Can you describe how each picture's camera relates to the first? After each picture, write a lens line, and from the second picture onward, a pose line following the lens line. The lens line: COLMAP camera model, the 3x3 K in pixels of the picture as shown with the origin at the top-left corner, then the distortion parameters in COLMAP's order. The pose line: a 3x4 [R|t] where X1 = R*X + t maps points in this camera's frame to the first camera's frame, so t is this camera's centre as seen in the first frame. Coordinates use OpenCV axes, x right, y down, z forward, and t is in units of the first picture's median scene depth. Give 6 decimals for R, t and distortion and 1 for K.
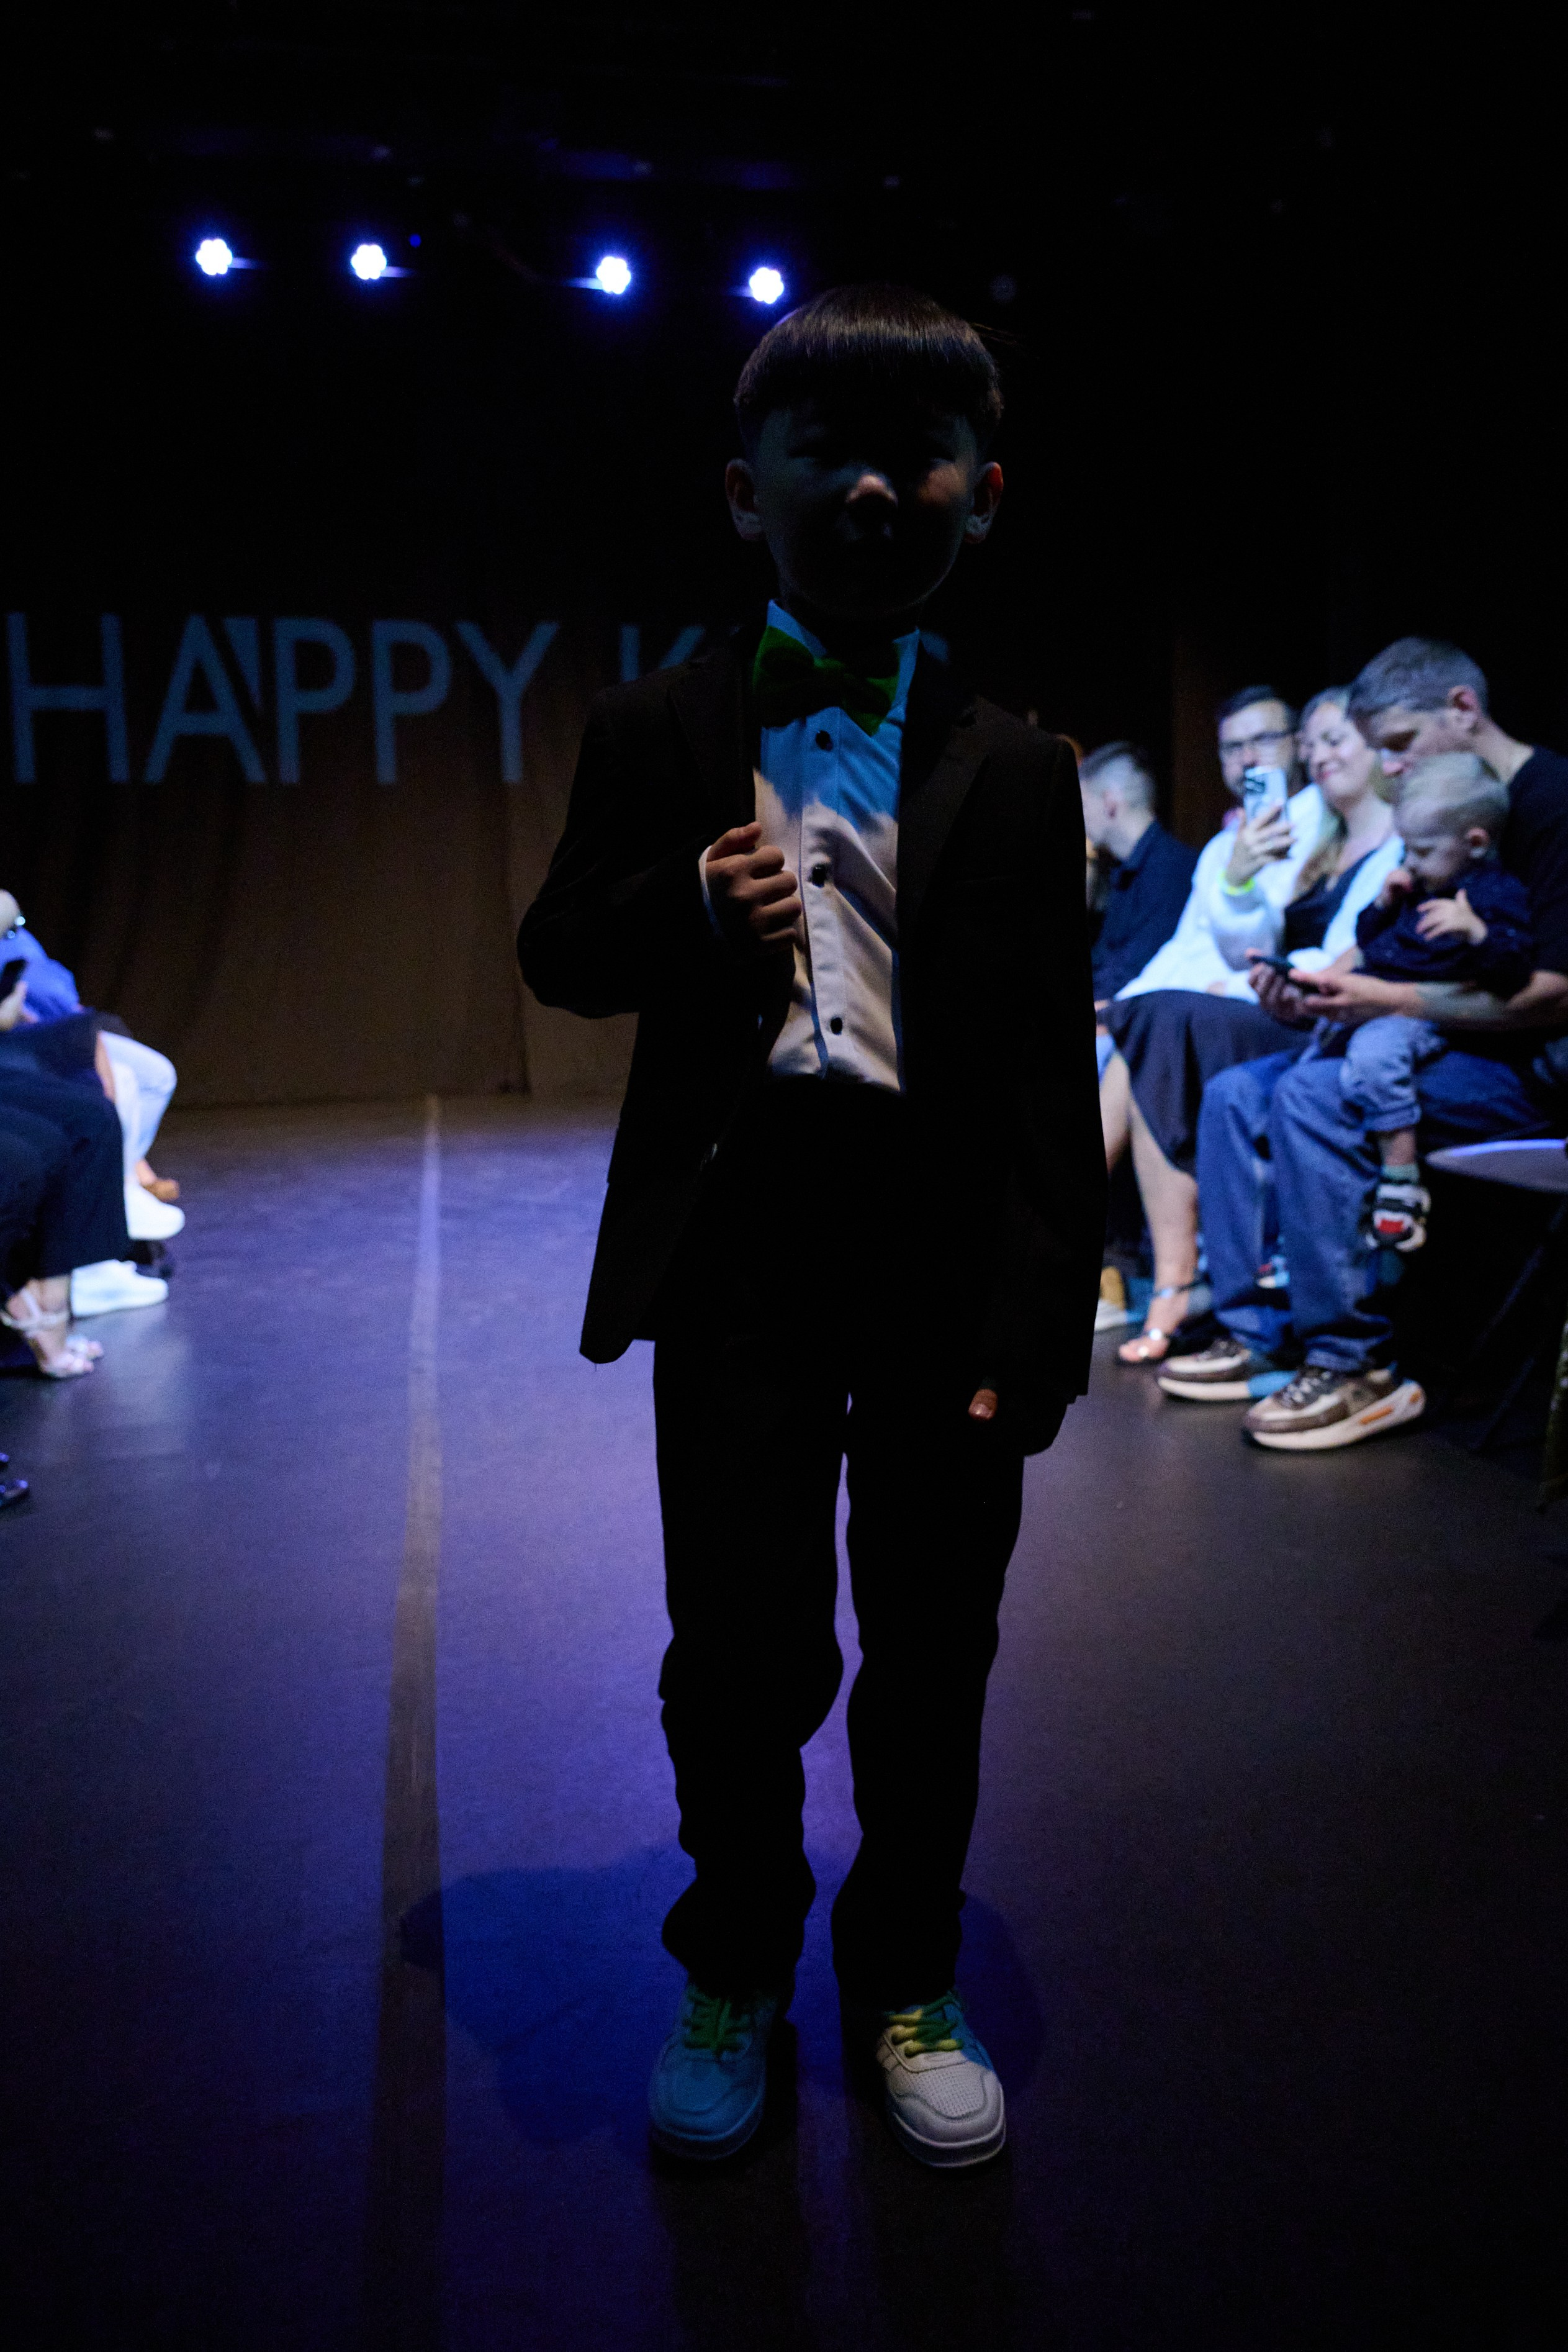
lens RADIAL K [[1700.3, 0, 745.4], [0, 1700.3, 1134.4], [0, 0, 1]] dist [-0.003780, -0.000396]
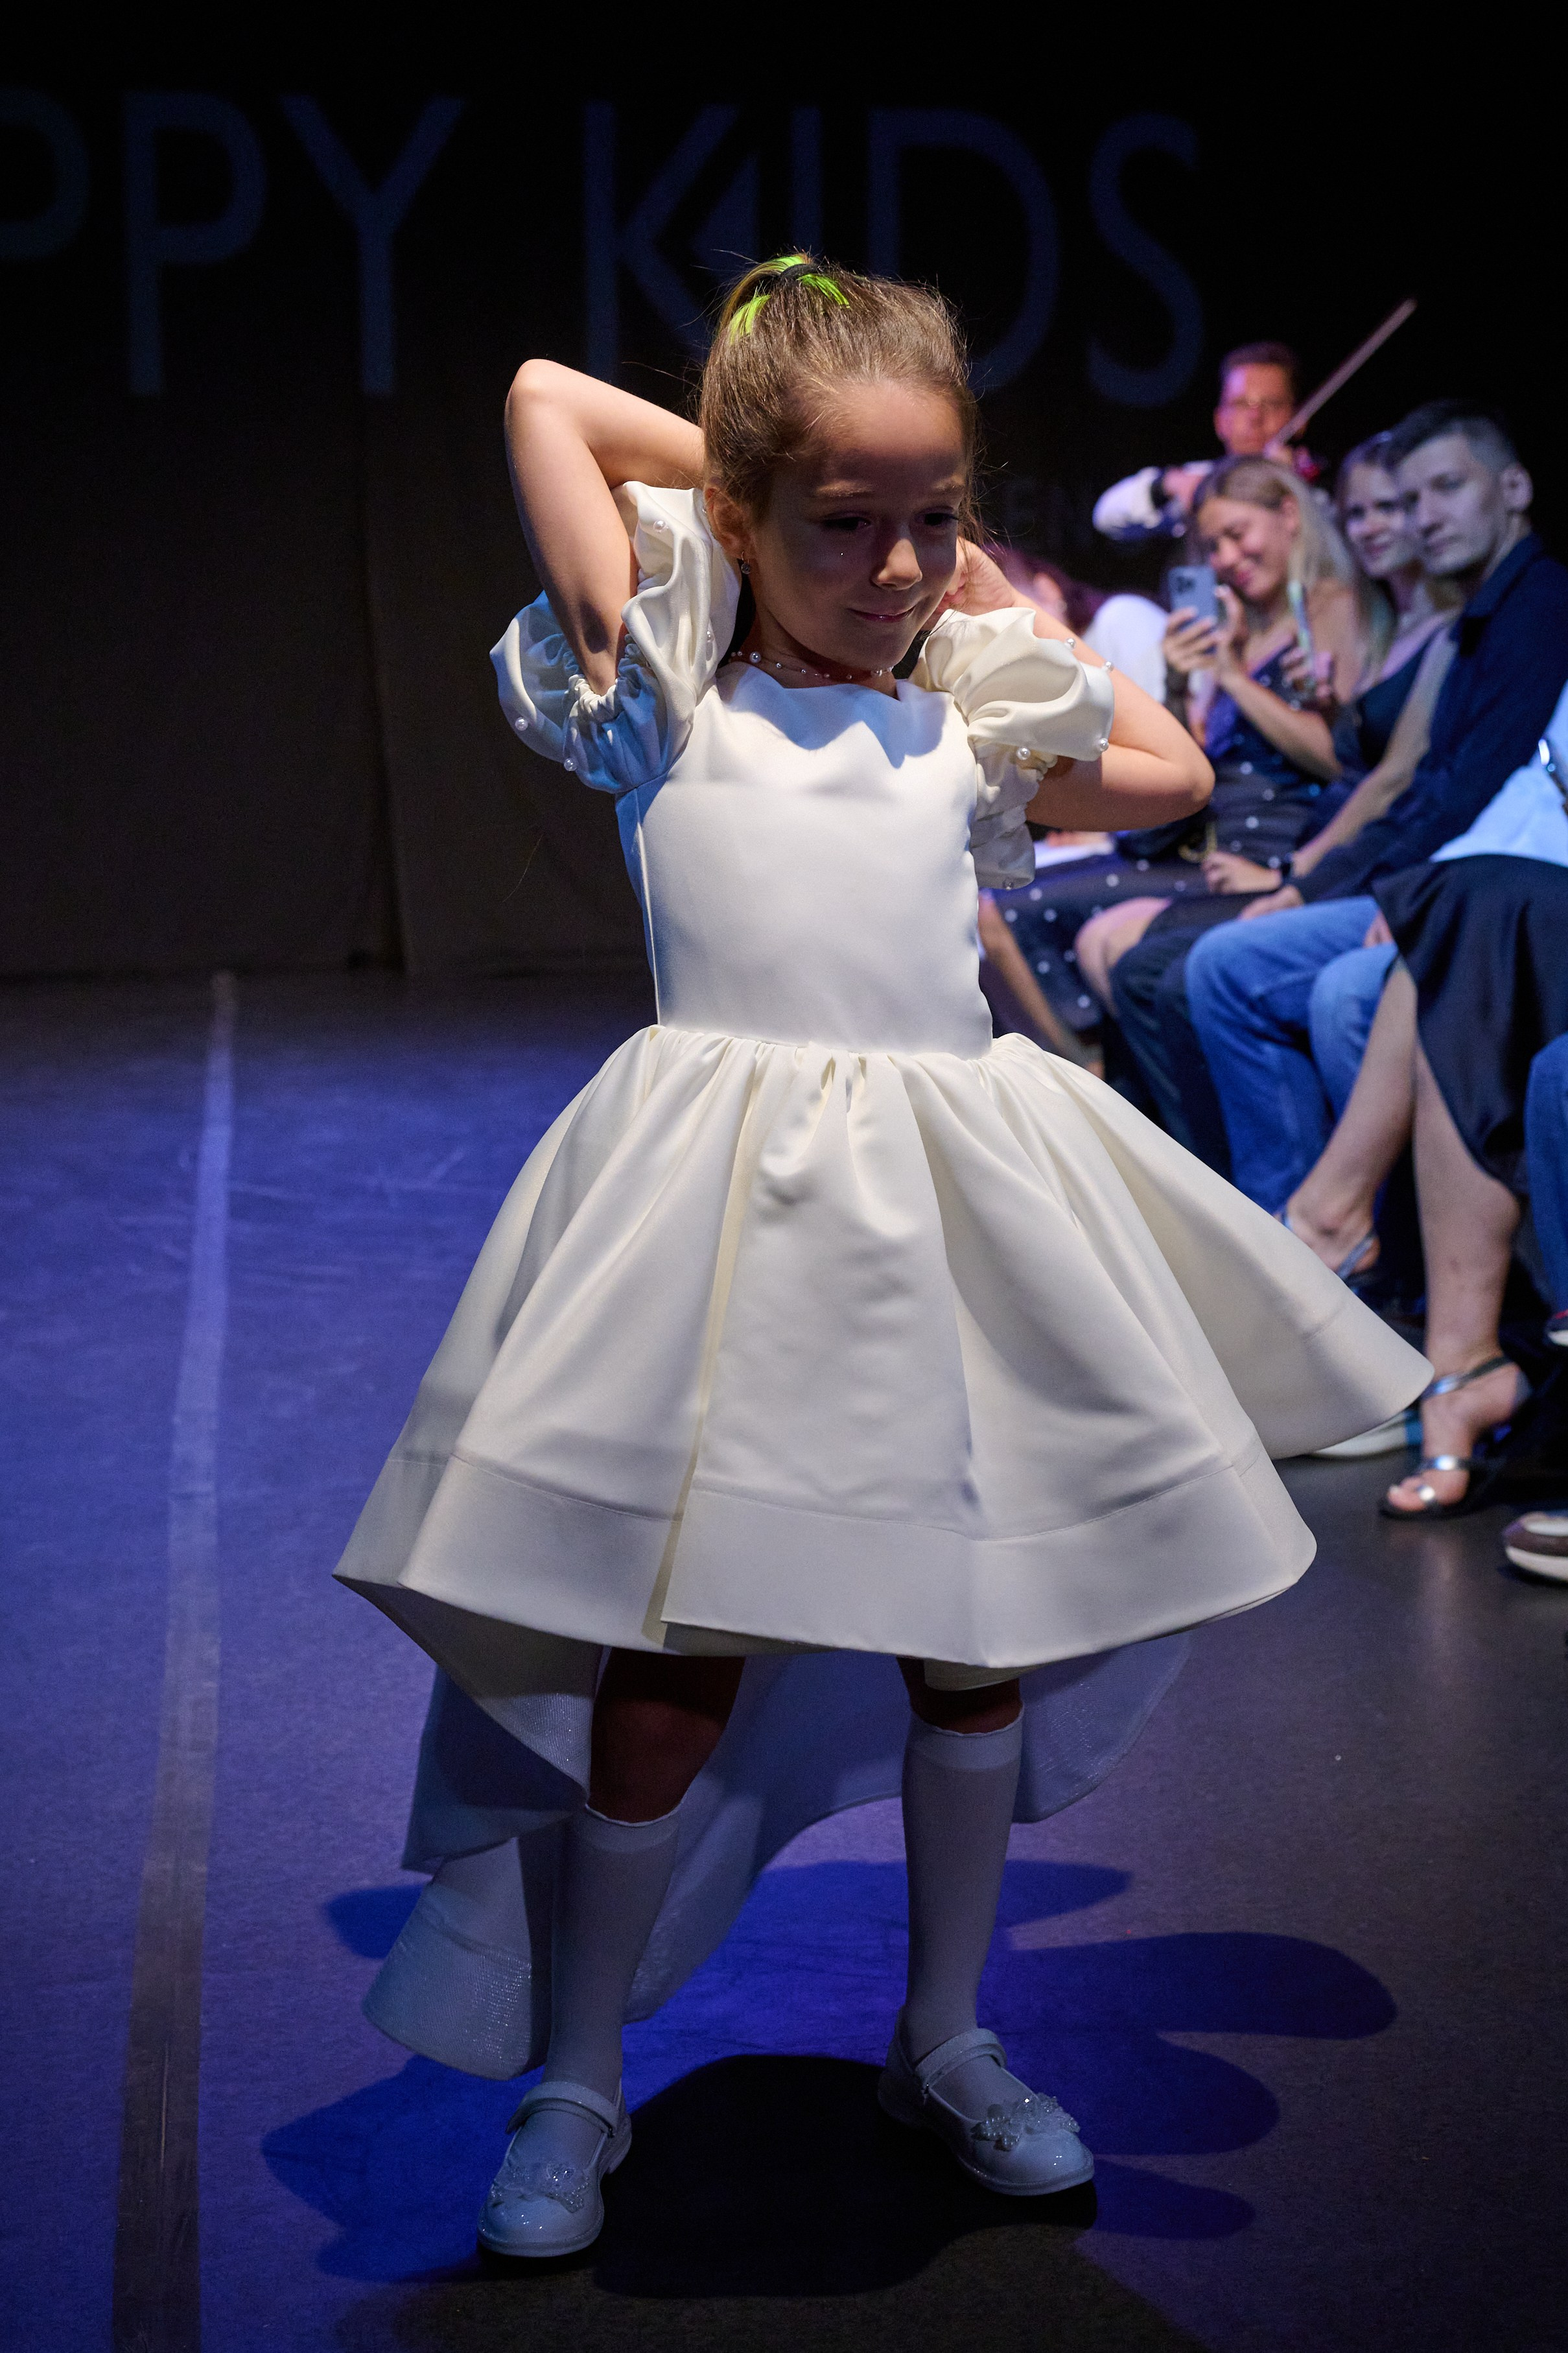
lens RADIAL K [[3403.0, 0, 784.0], [0, 3403.0, 1176.5], [0, 0, 1]] dist [-0.020541, -0.080238]
pose [[0.999541, 0.021969, -0.020873, 0.032451], [-0.020802, 0.998294, 0.054556, -0.035987], [0.022036, -0.054097, 0.998293, -0.143046]]
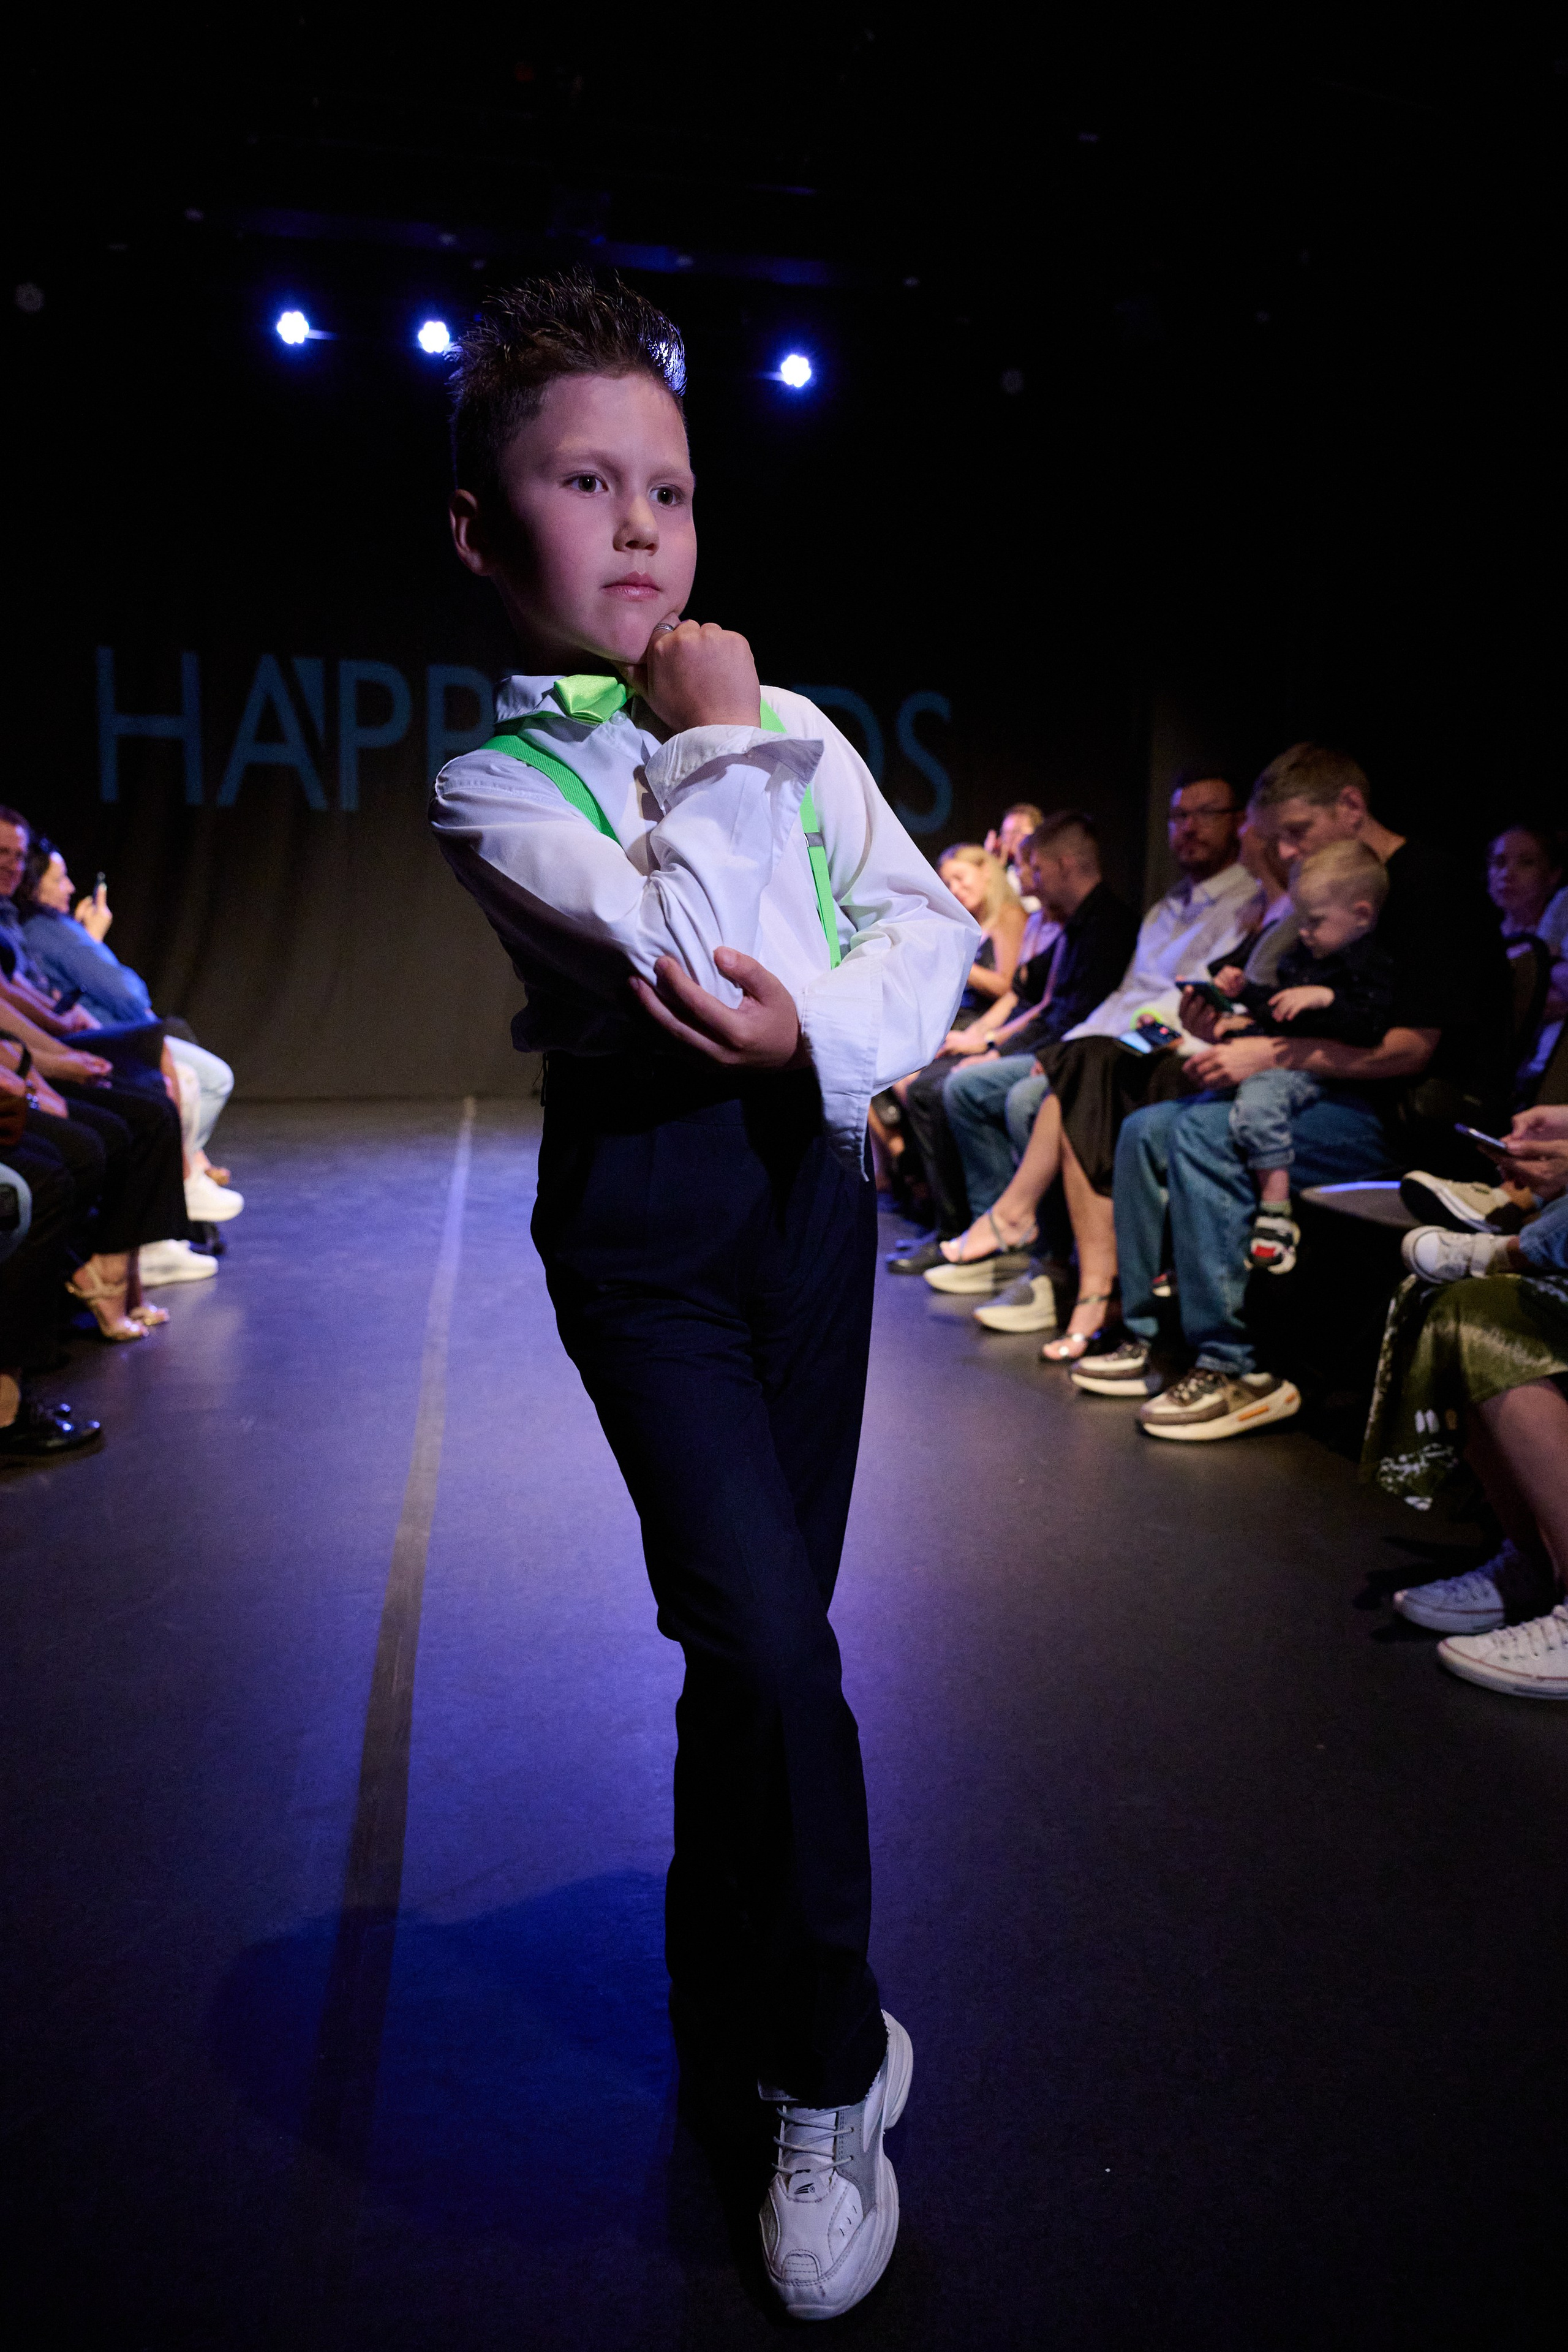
lens RADIAL K [[1580.8, 0, 784.0], [0, 1580.8, 1176.0], [0, 0, 1]] dist [0.010288, -0.026628]
pose [[0.999361, 0.035697, 0.002033, 0.035021], [-0.035738, 0.999014, 0.026356, -0.010629], [-0.001091, -0.026412, 0.999651, -0.058875]]
